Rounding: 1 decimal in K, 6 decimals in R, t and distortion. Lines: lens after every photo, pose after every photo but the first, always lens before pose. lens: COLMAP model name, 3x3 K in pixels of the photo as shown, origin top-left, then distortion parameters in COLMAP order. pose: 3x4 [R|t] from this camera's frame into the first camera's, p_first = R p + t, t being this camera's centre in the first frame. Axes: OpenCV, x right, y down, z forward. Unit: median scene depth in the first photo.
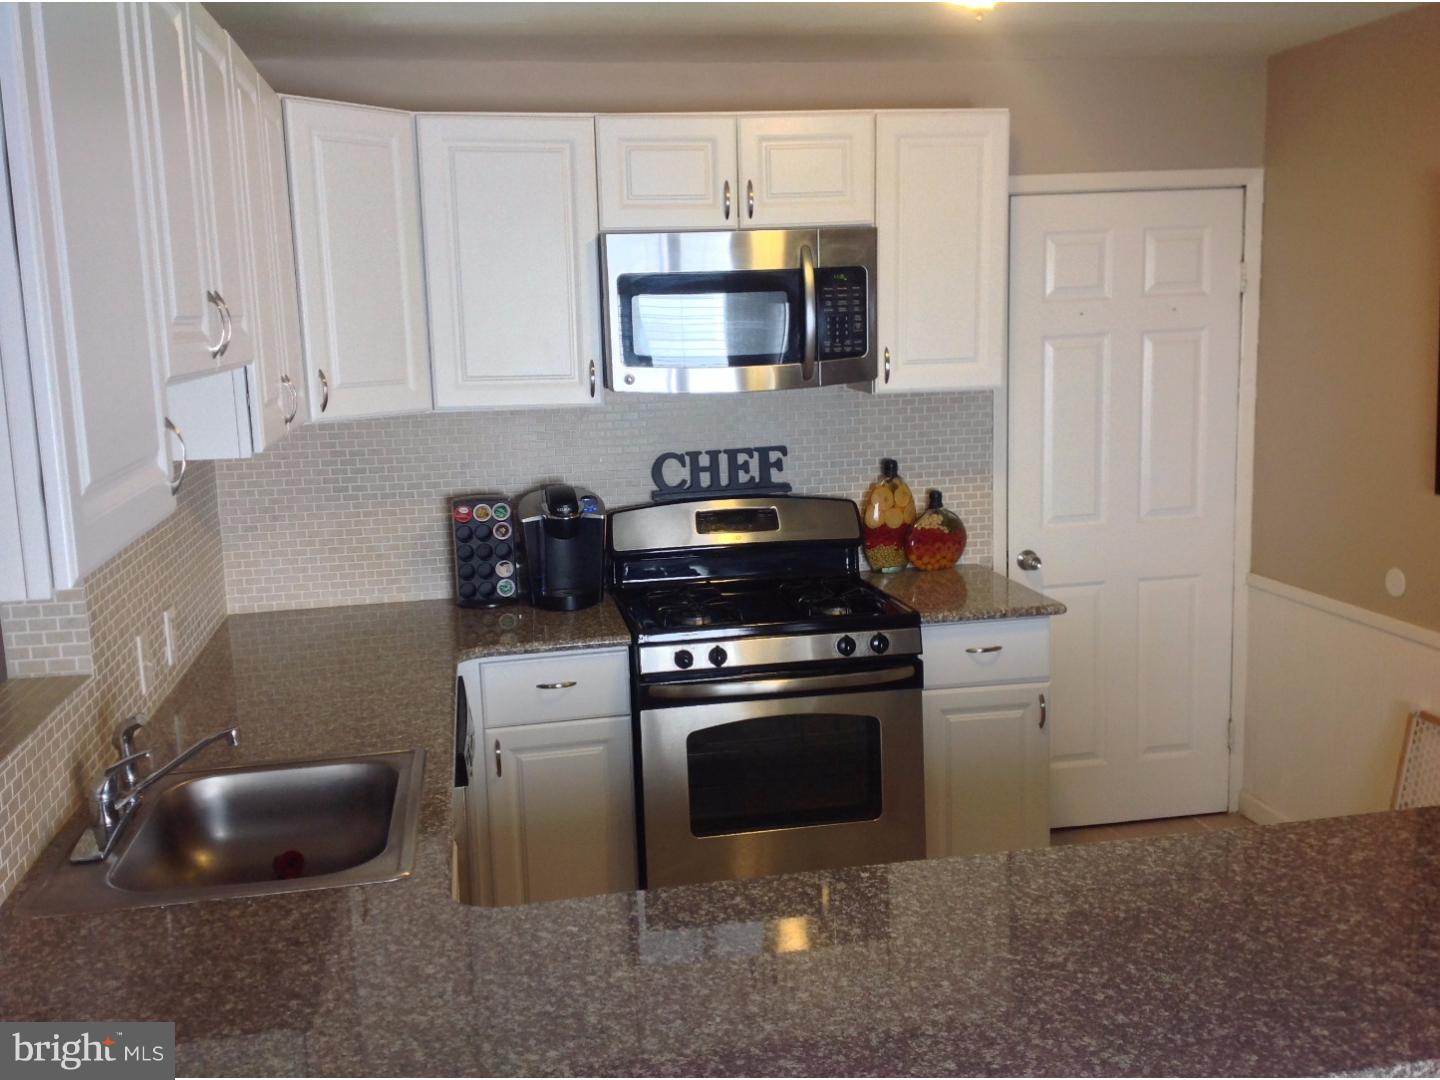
lens RADIAL K [[1349.5, 0, 717.5], [0, 1349.5, 539.4], [0, 0, 1]] dist [0.209617, -0.472771]
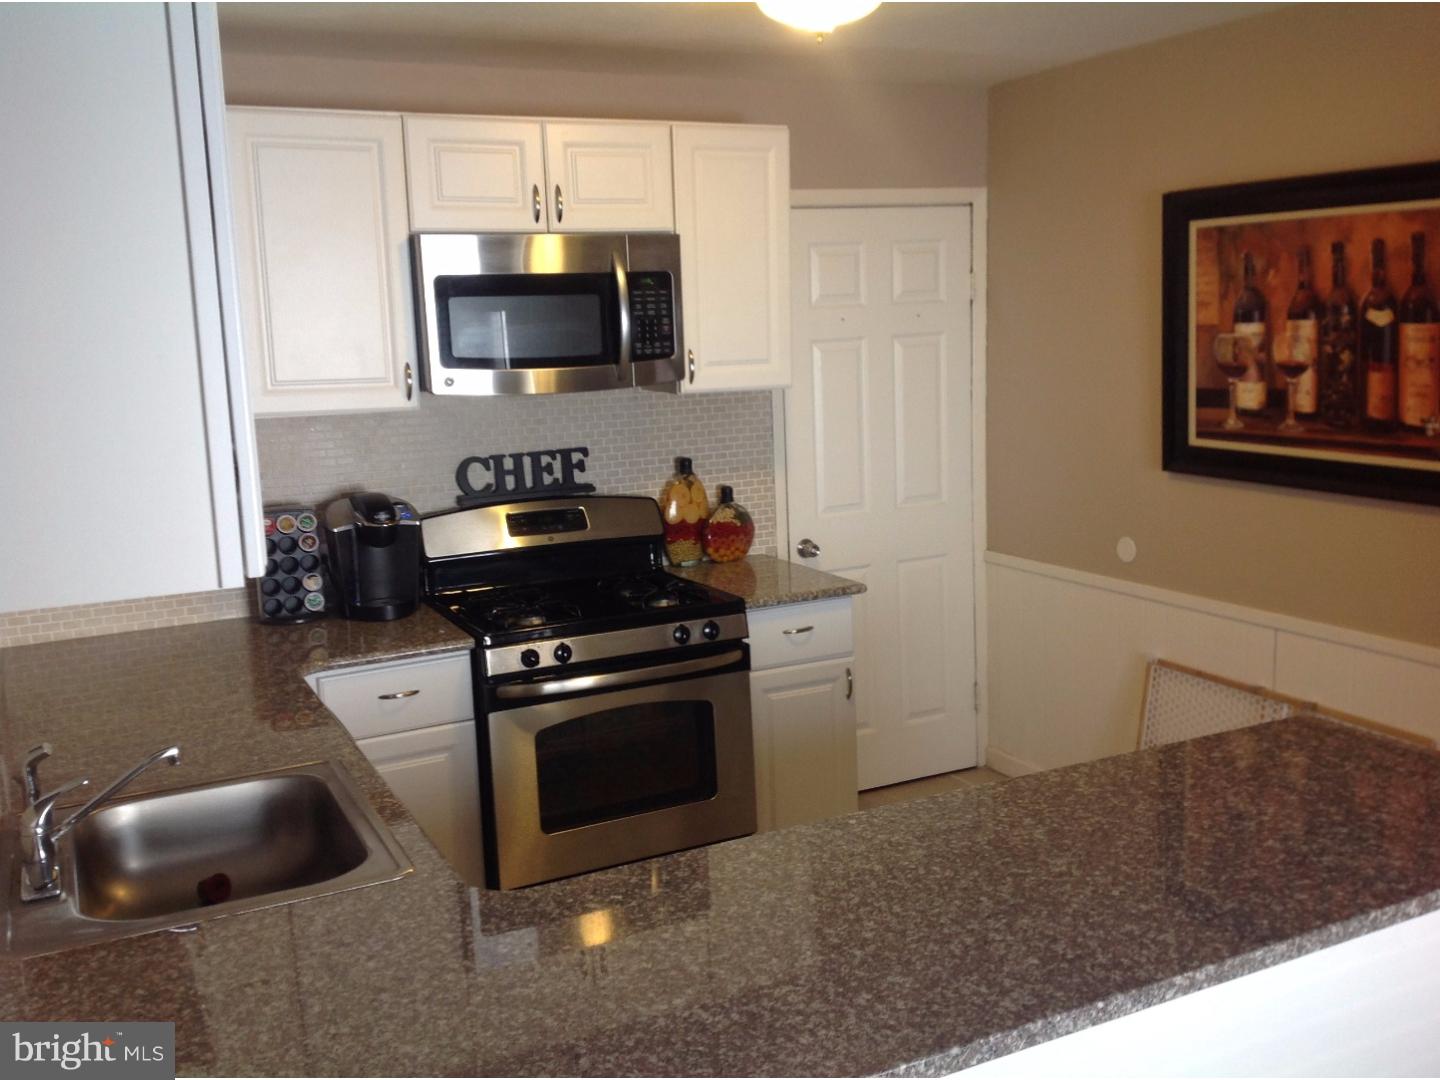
lens RADIAL K [[1349.5, 0, 717.5], [0, 1349.5, 539.4], [0, 0, 1]] dist [0.209617, -0.472771]
pose [[0.962548, -0.047446, 0.266927, -0.143897], [0.050535, 0.998711, -0.004710, 0.011268], [-0.266359, 0.018022, 0.963705, -0.009576]]
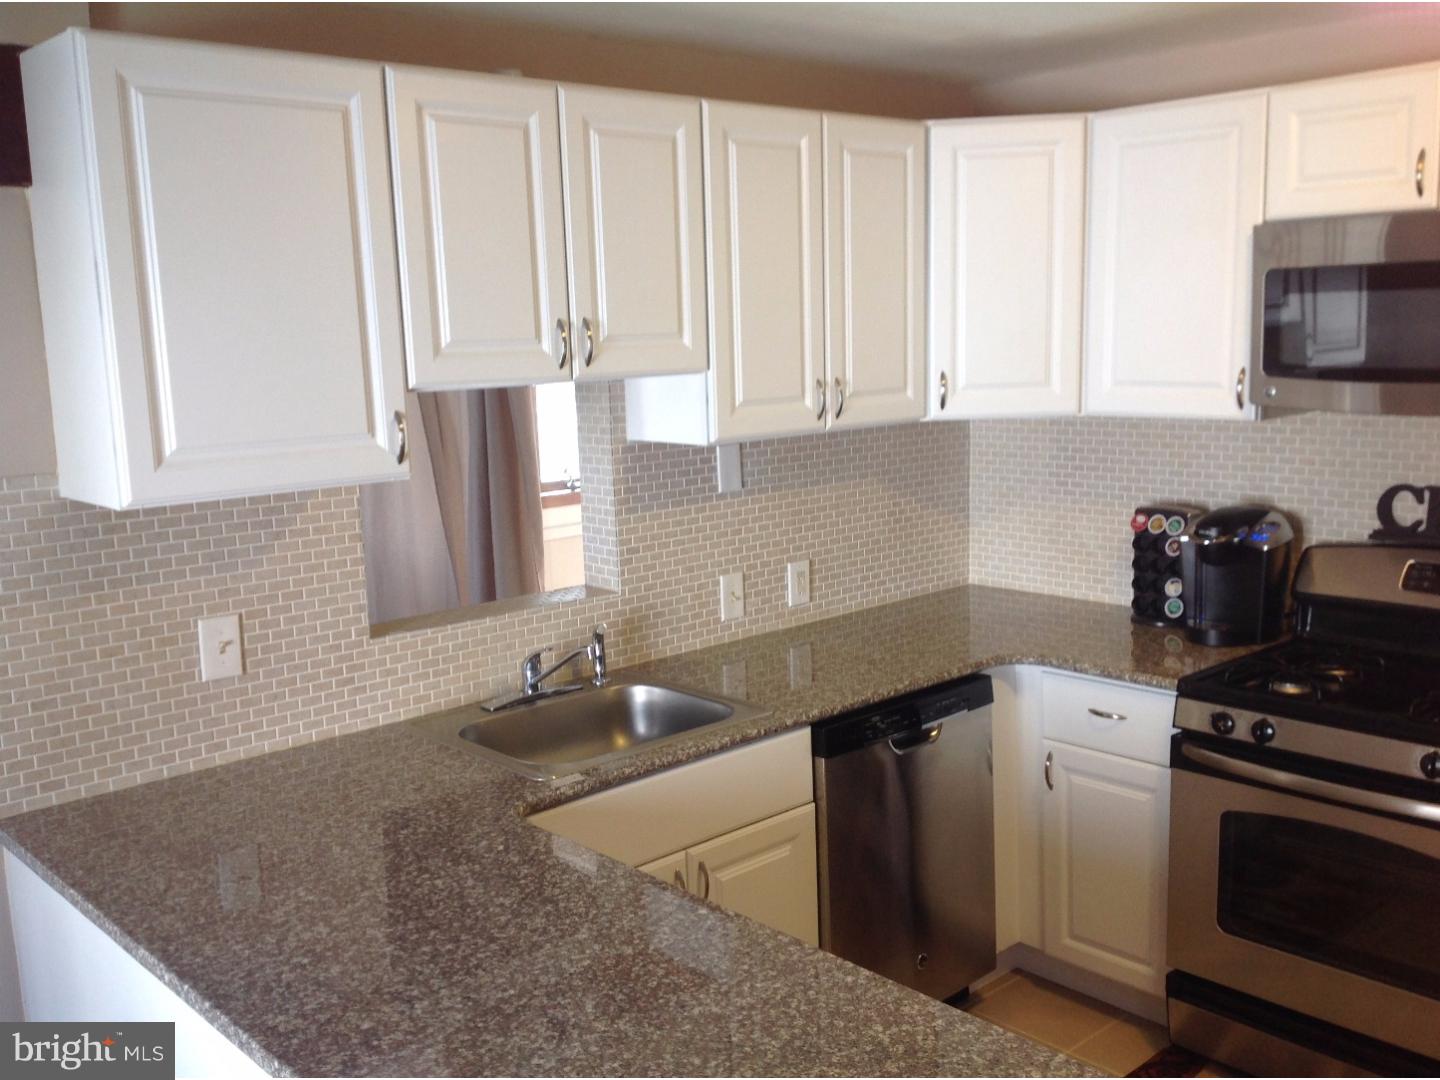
lens RADIAL K [[1349.5, 0, 717.5], [0, 1349.5, 539.4], [0, 0, 1]] dist [0.209617, -0.472771]
pose [[0.525116, 0.147934, -0.838074, 0.479803], [-0.125917, 0.987443, 0.095404, -0.063457], [0.841664, 0.055430, 0.537150, 0.239787]]
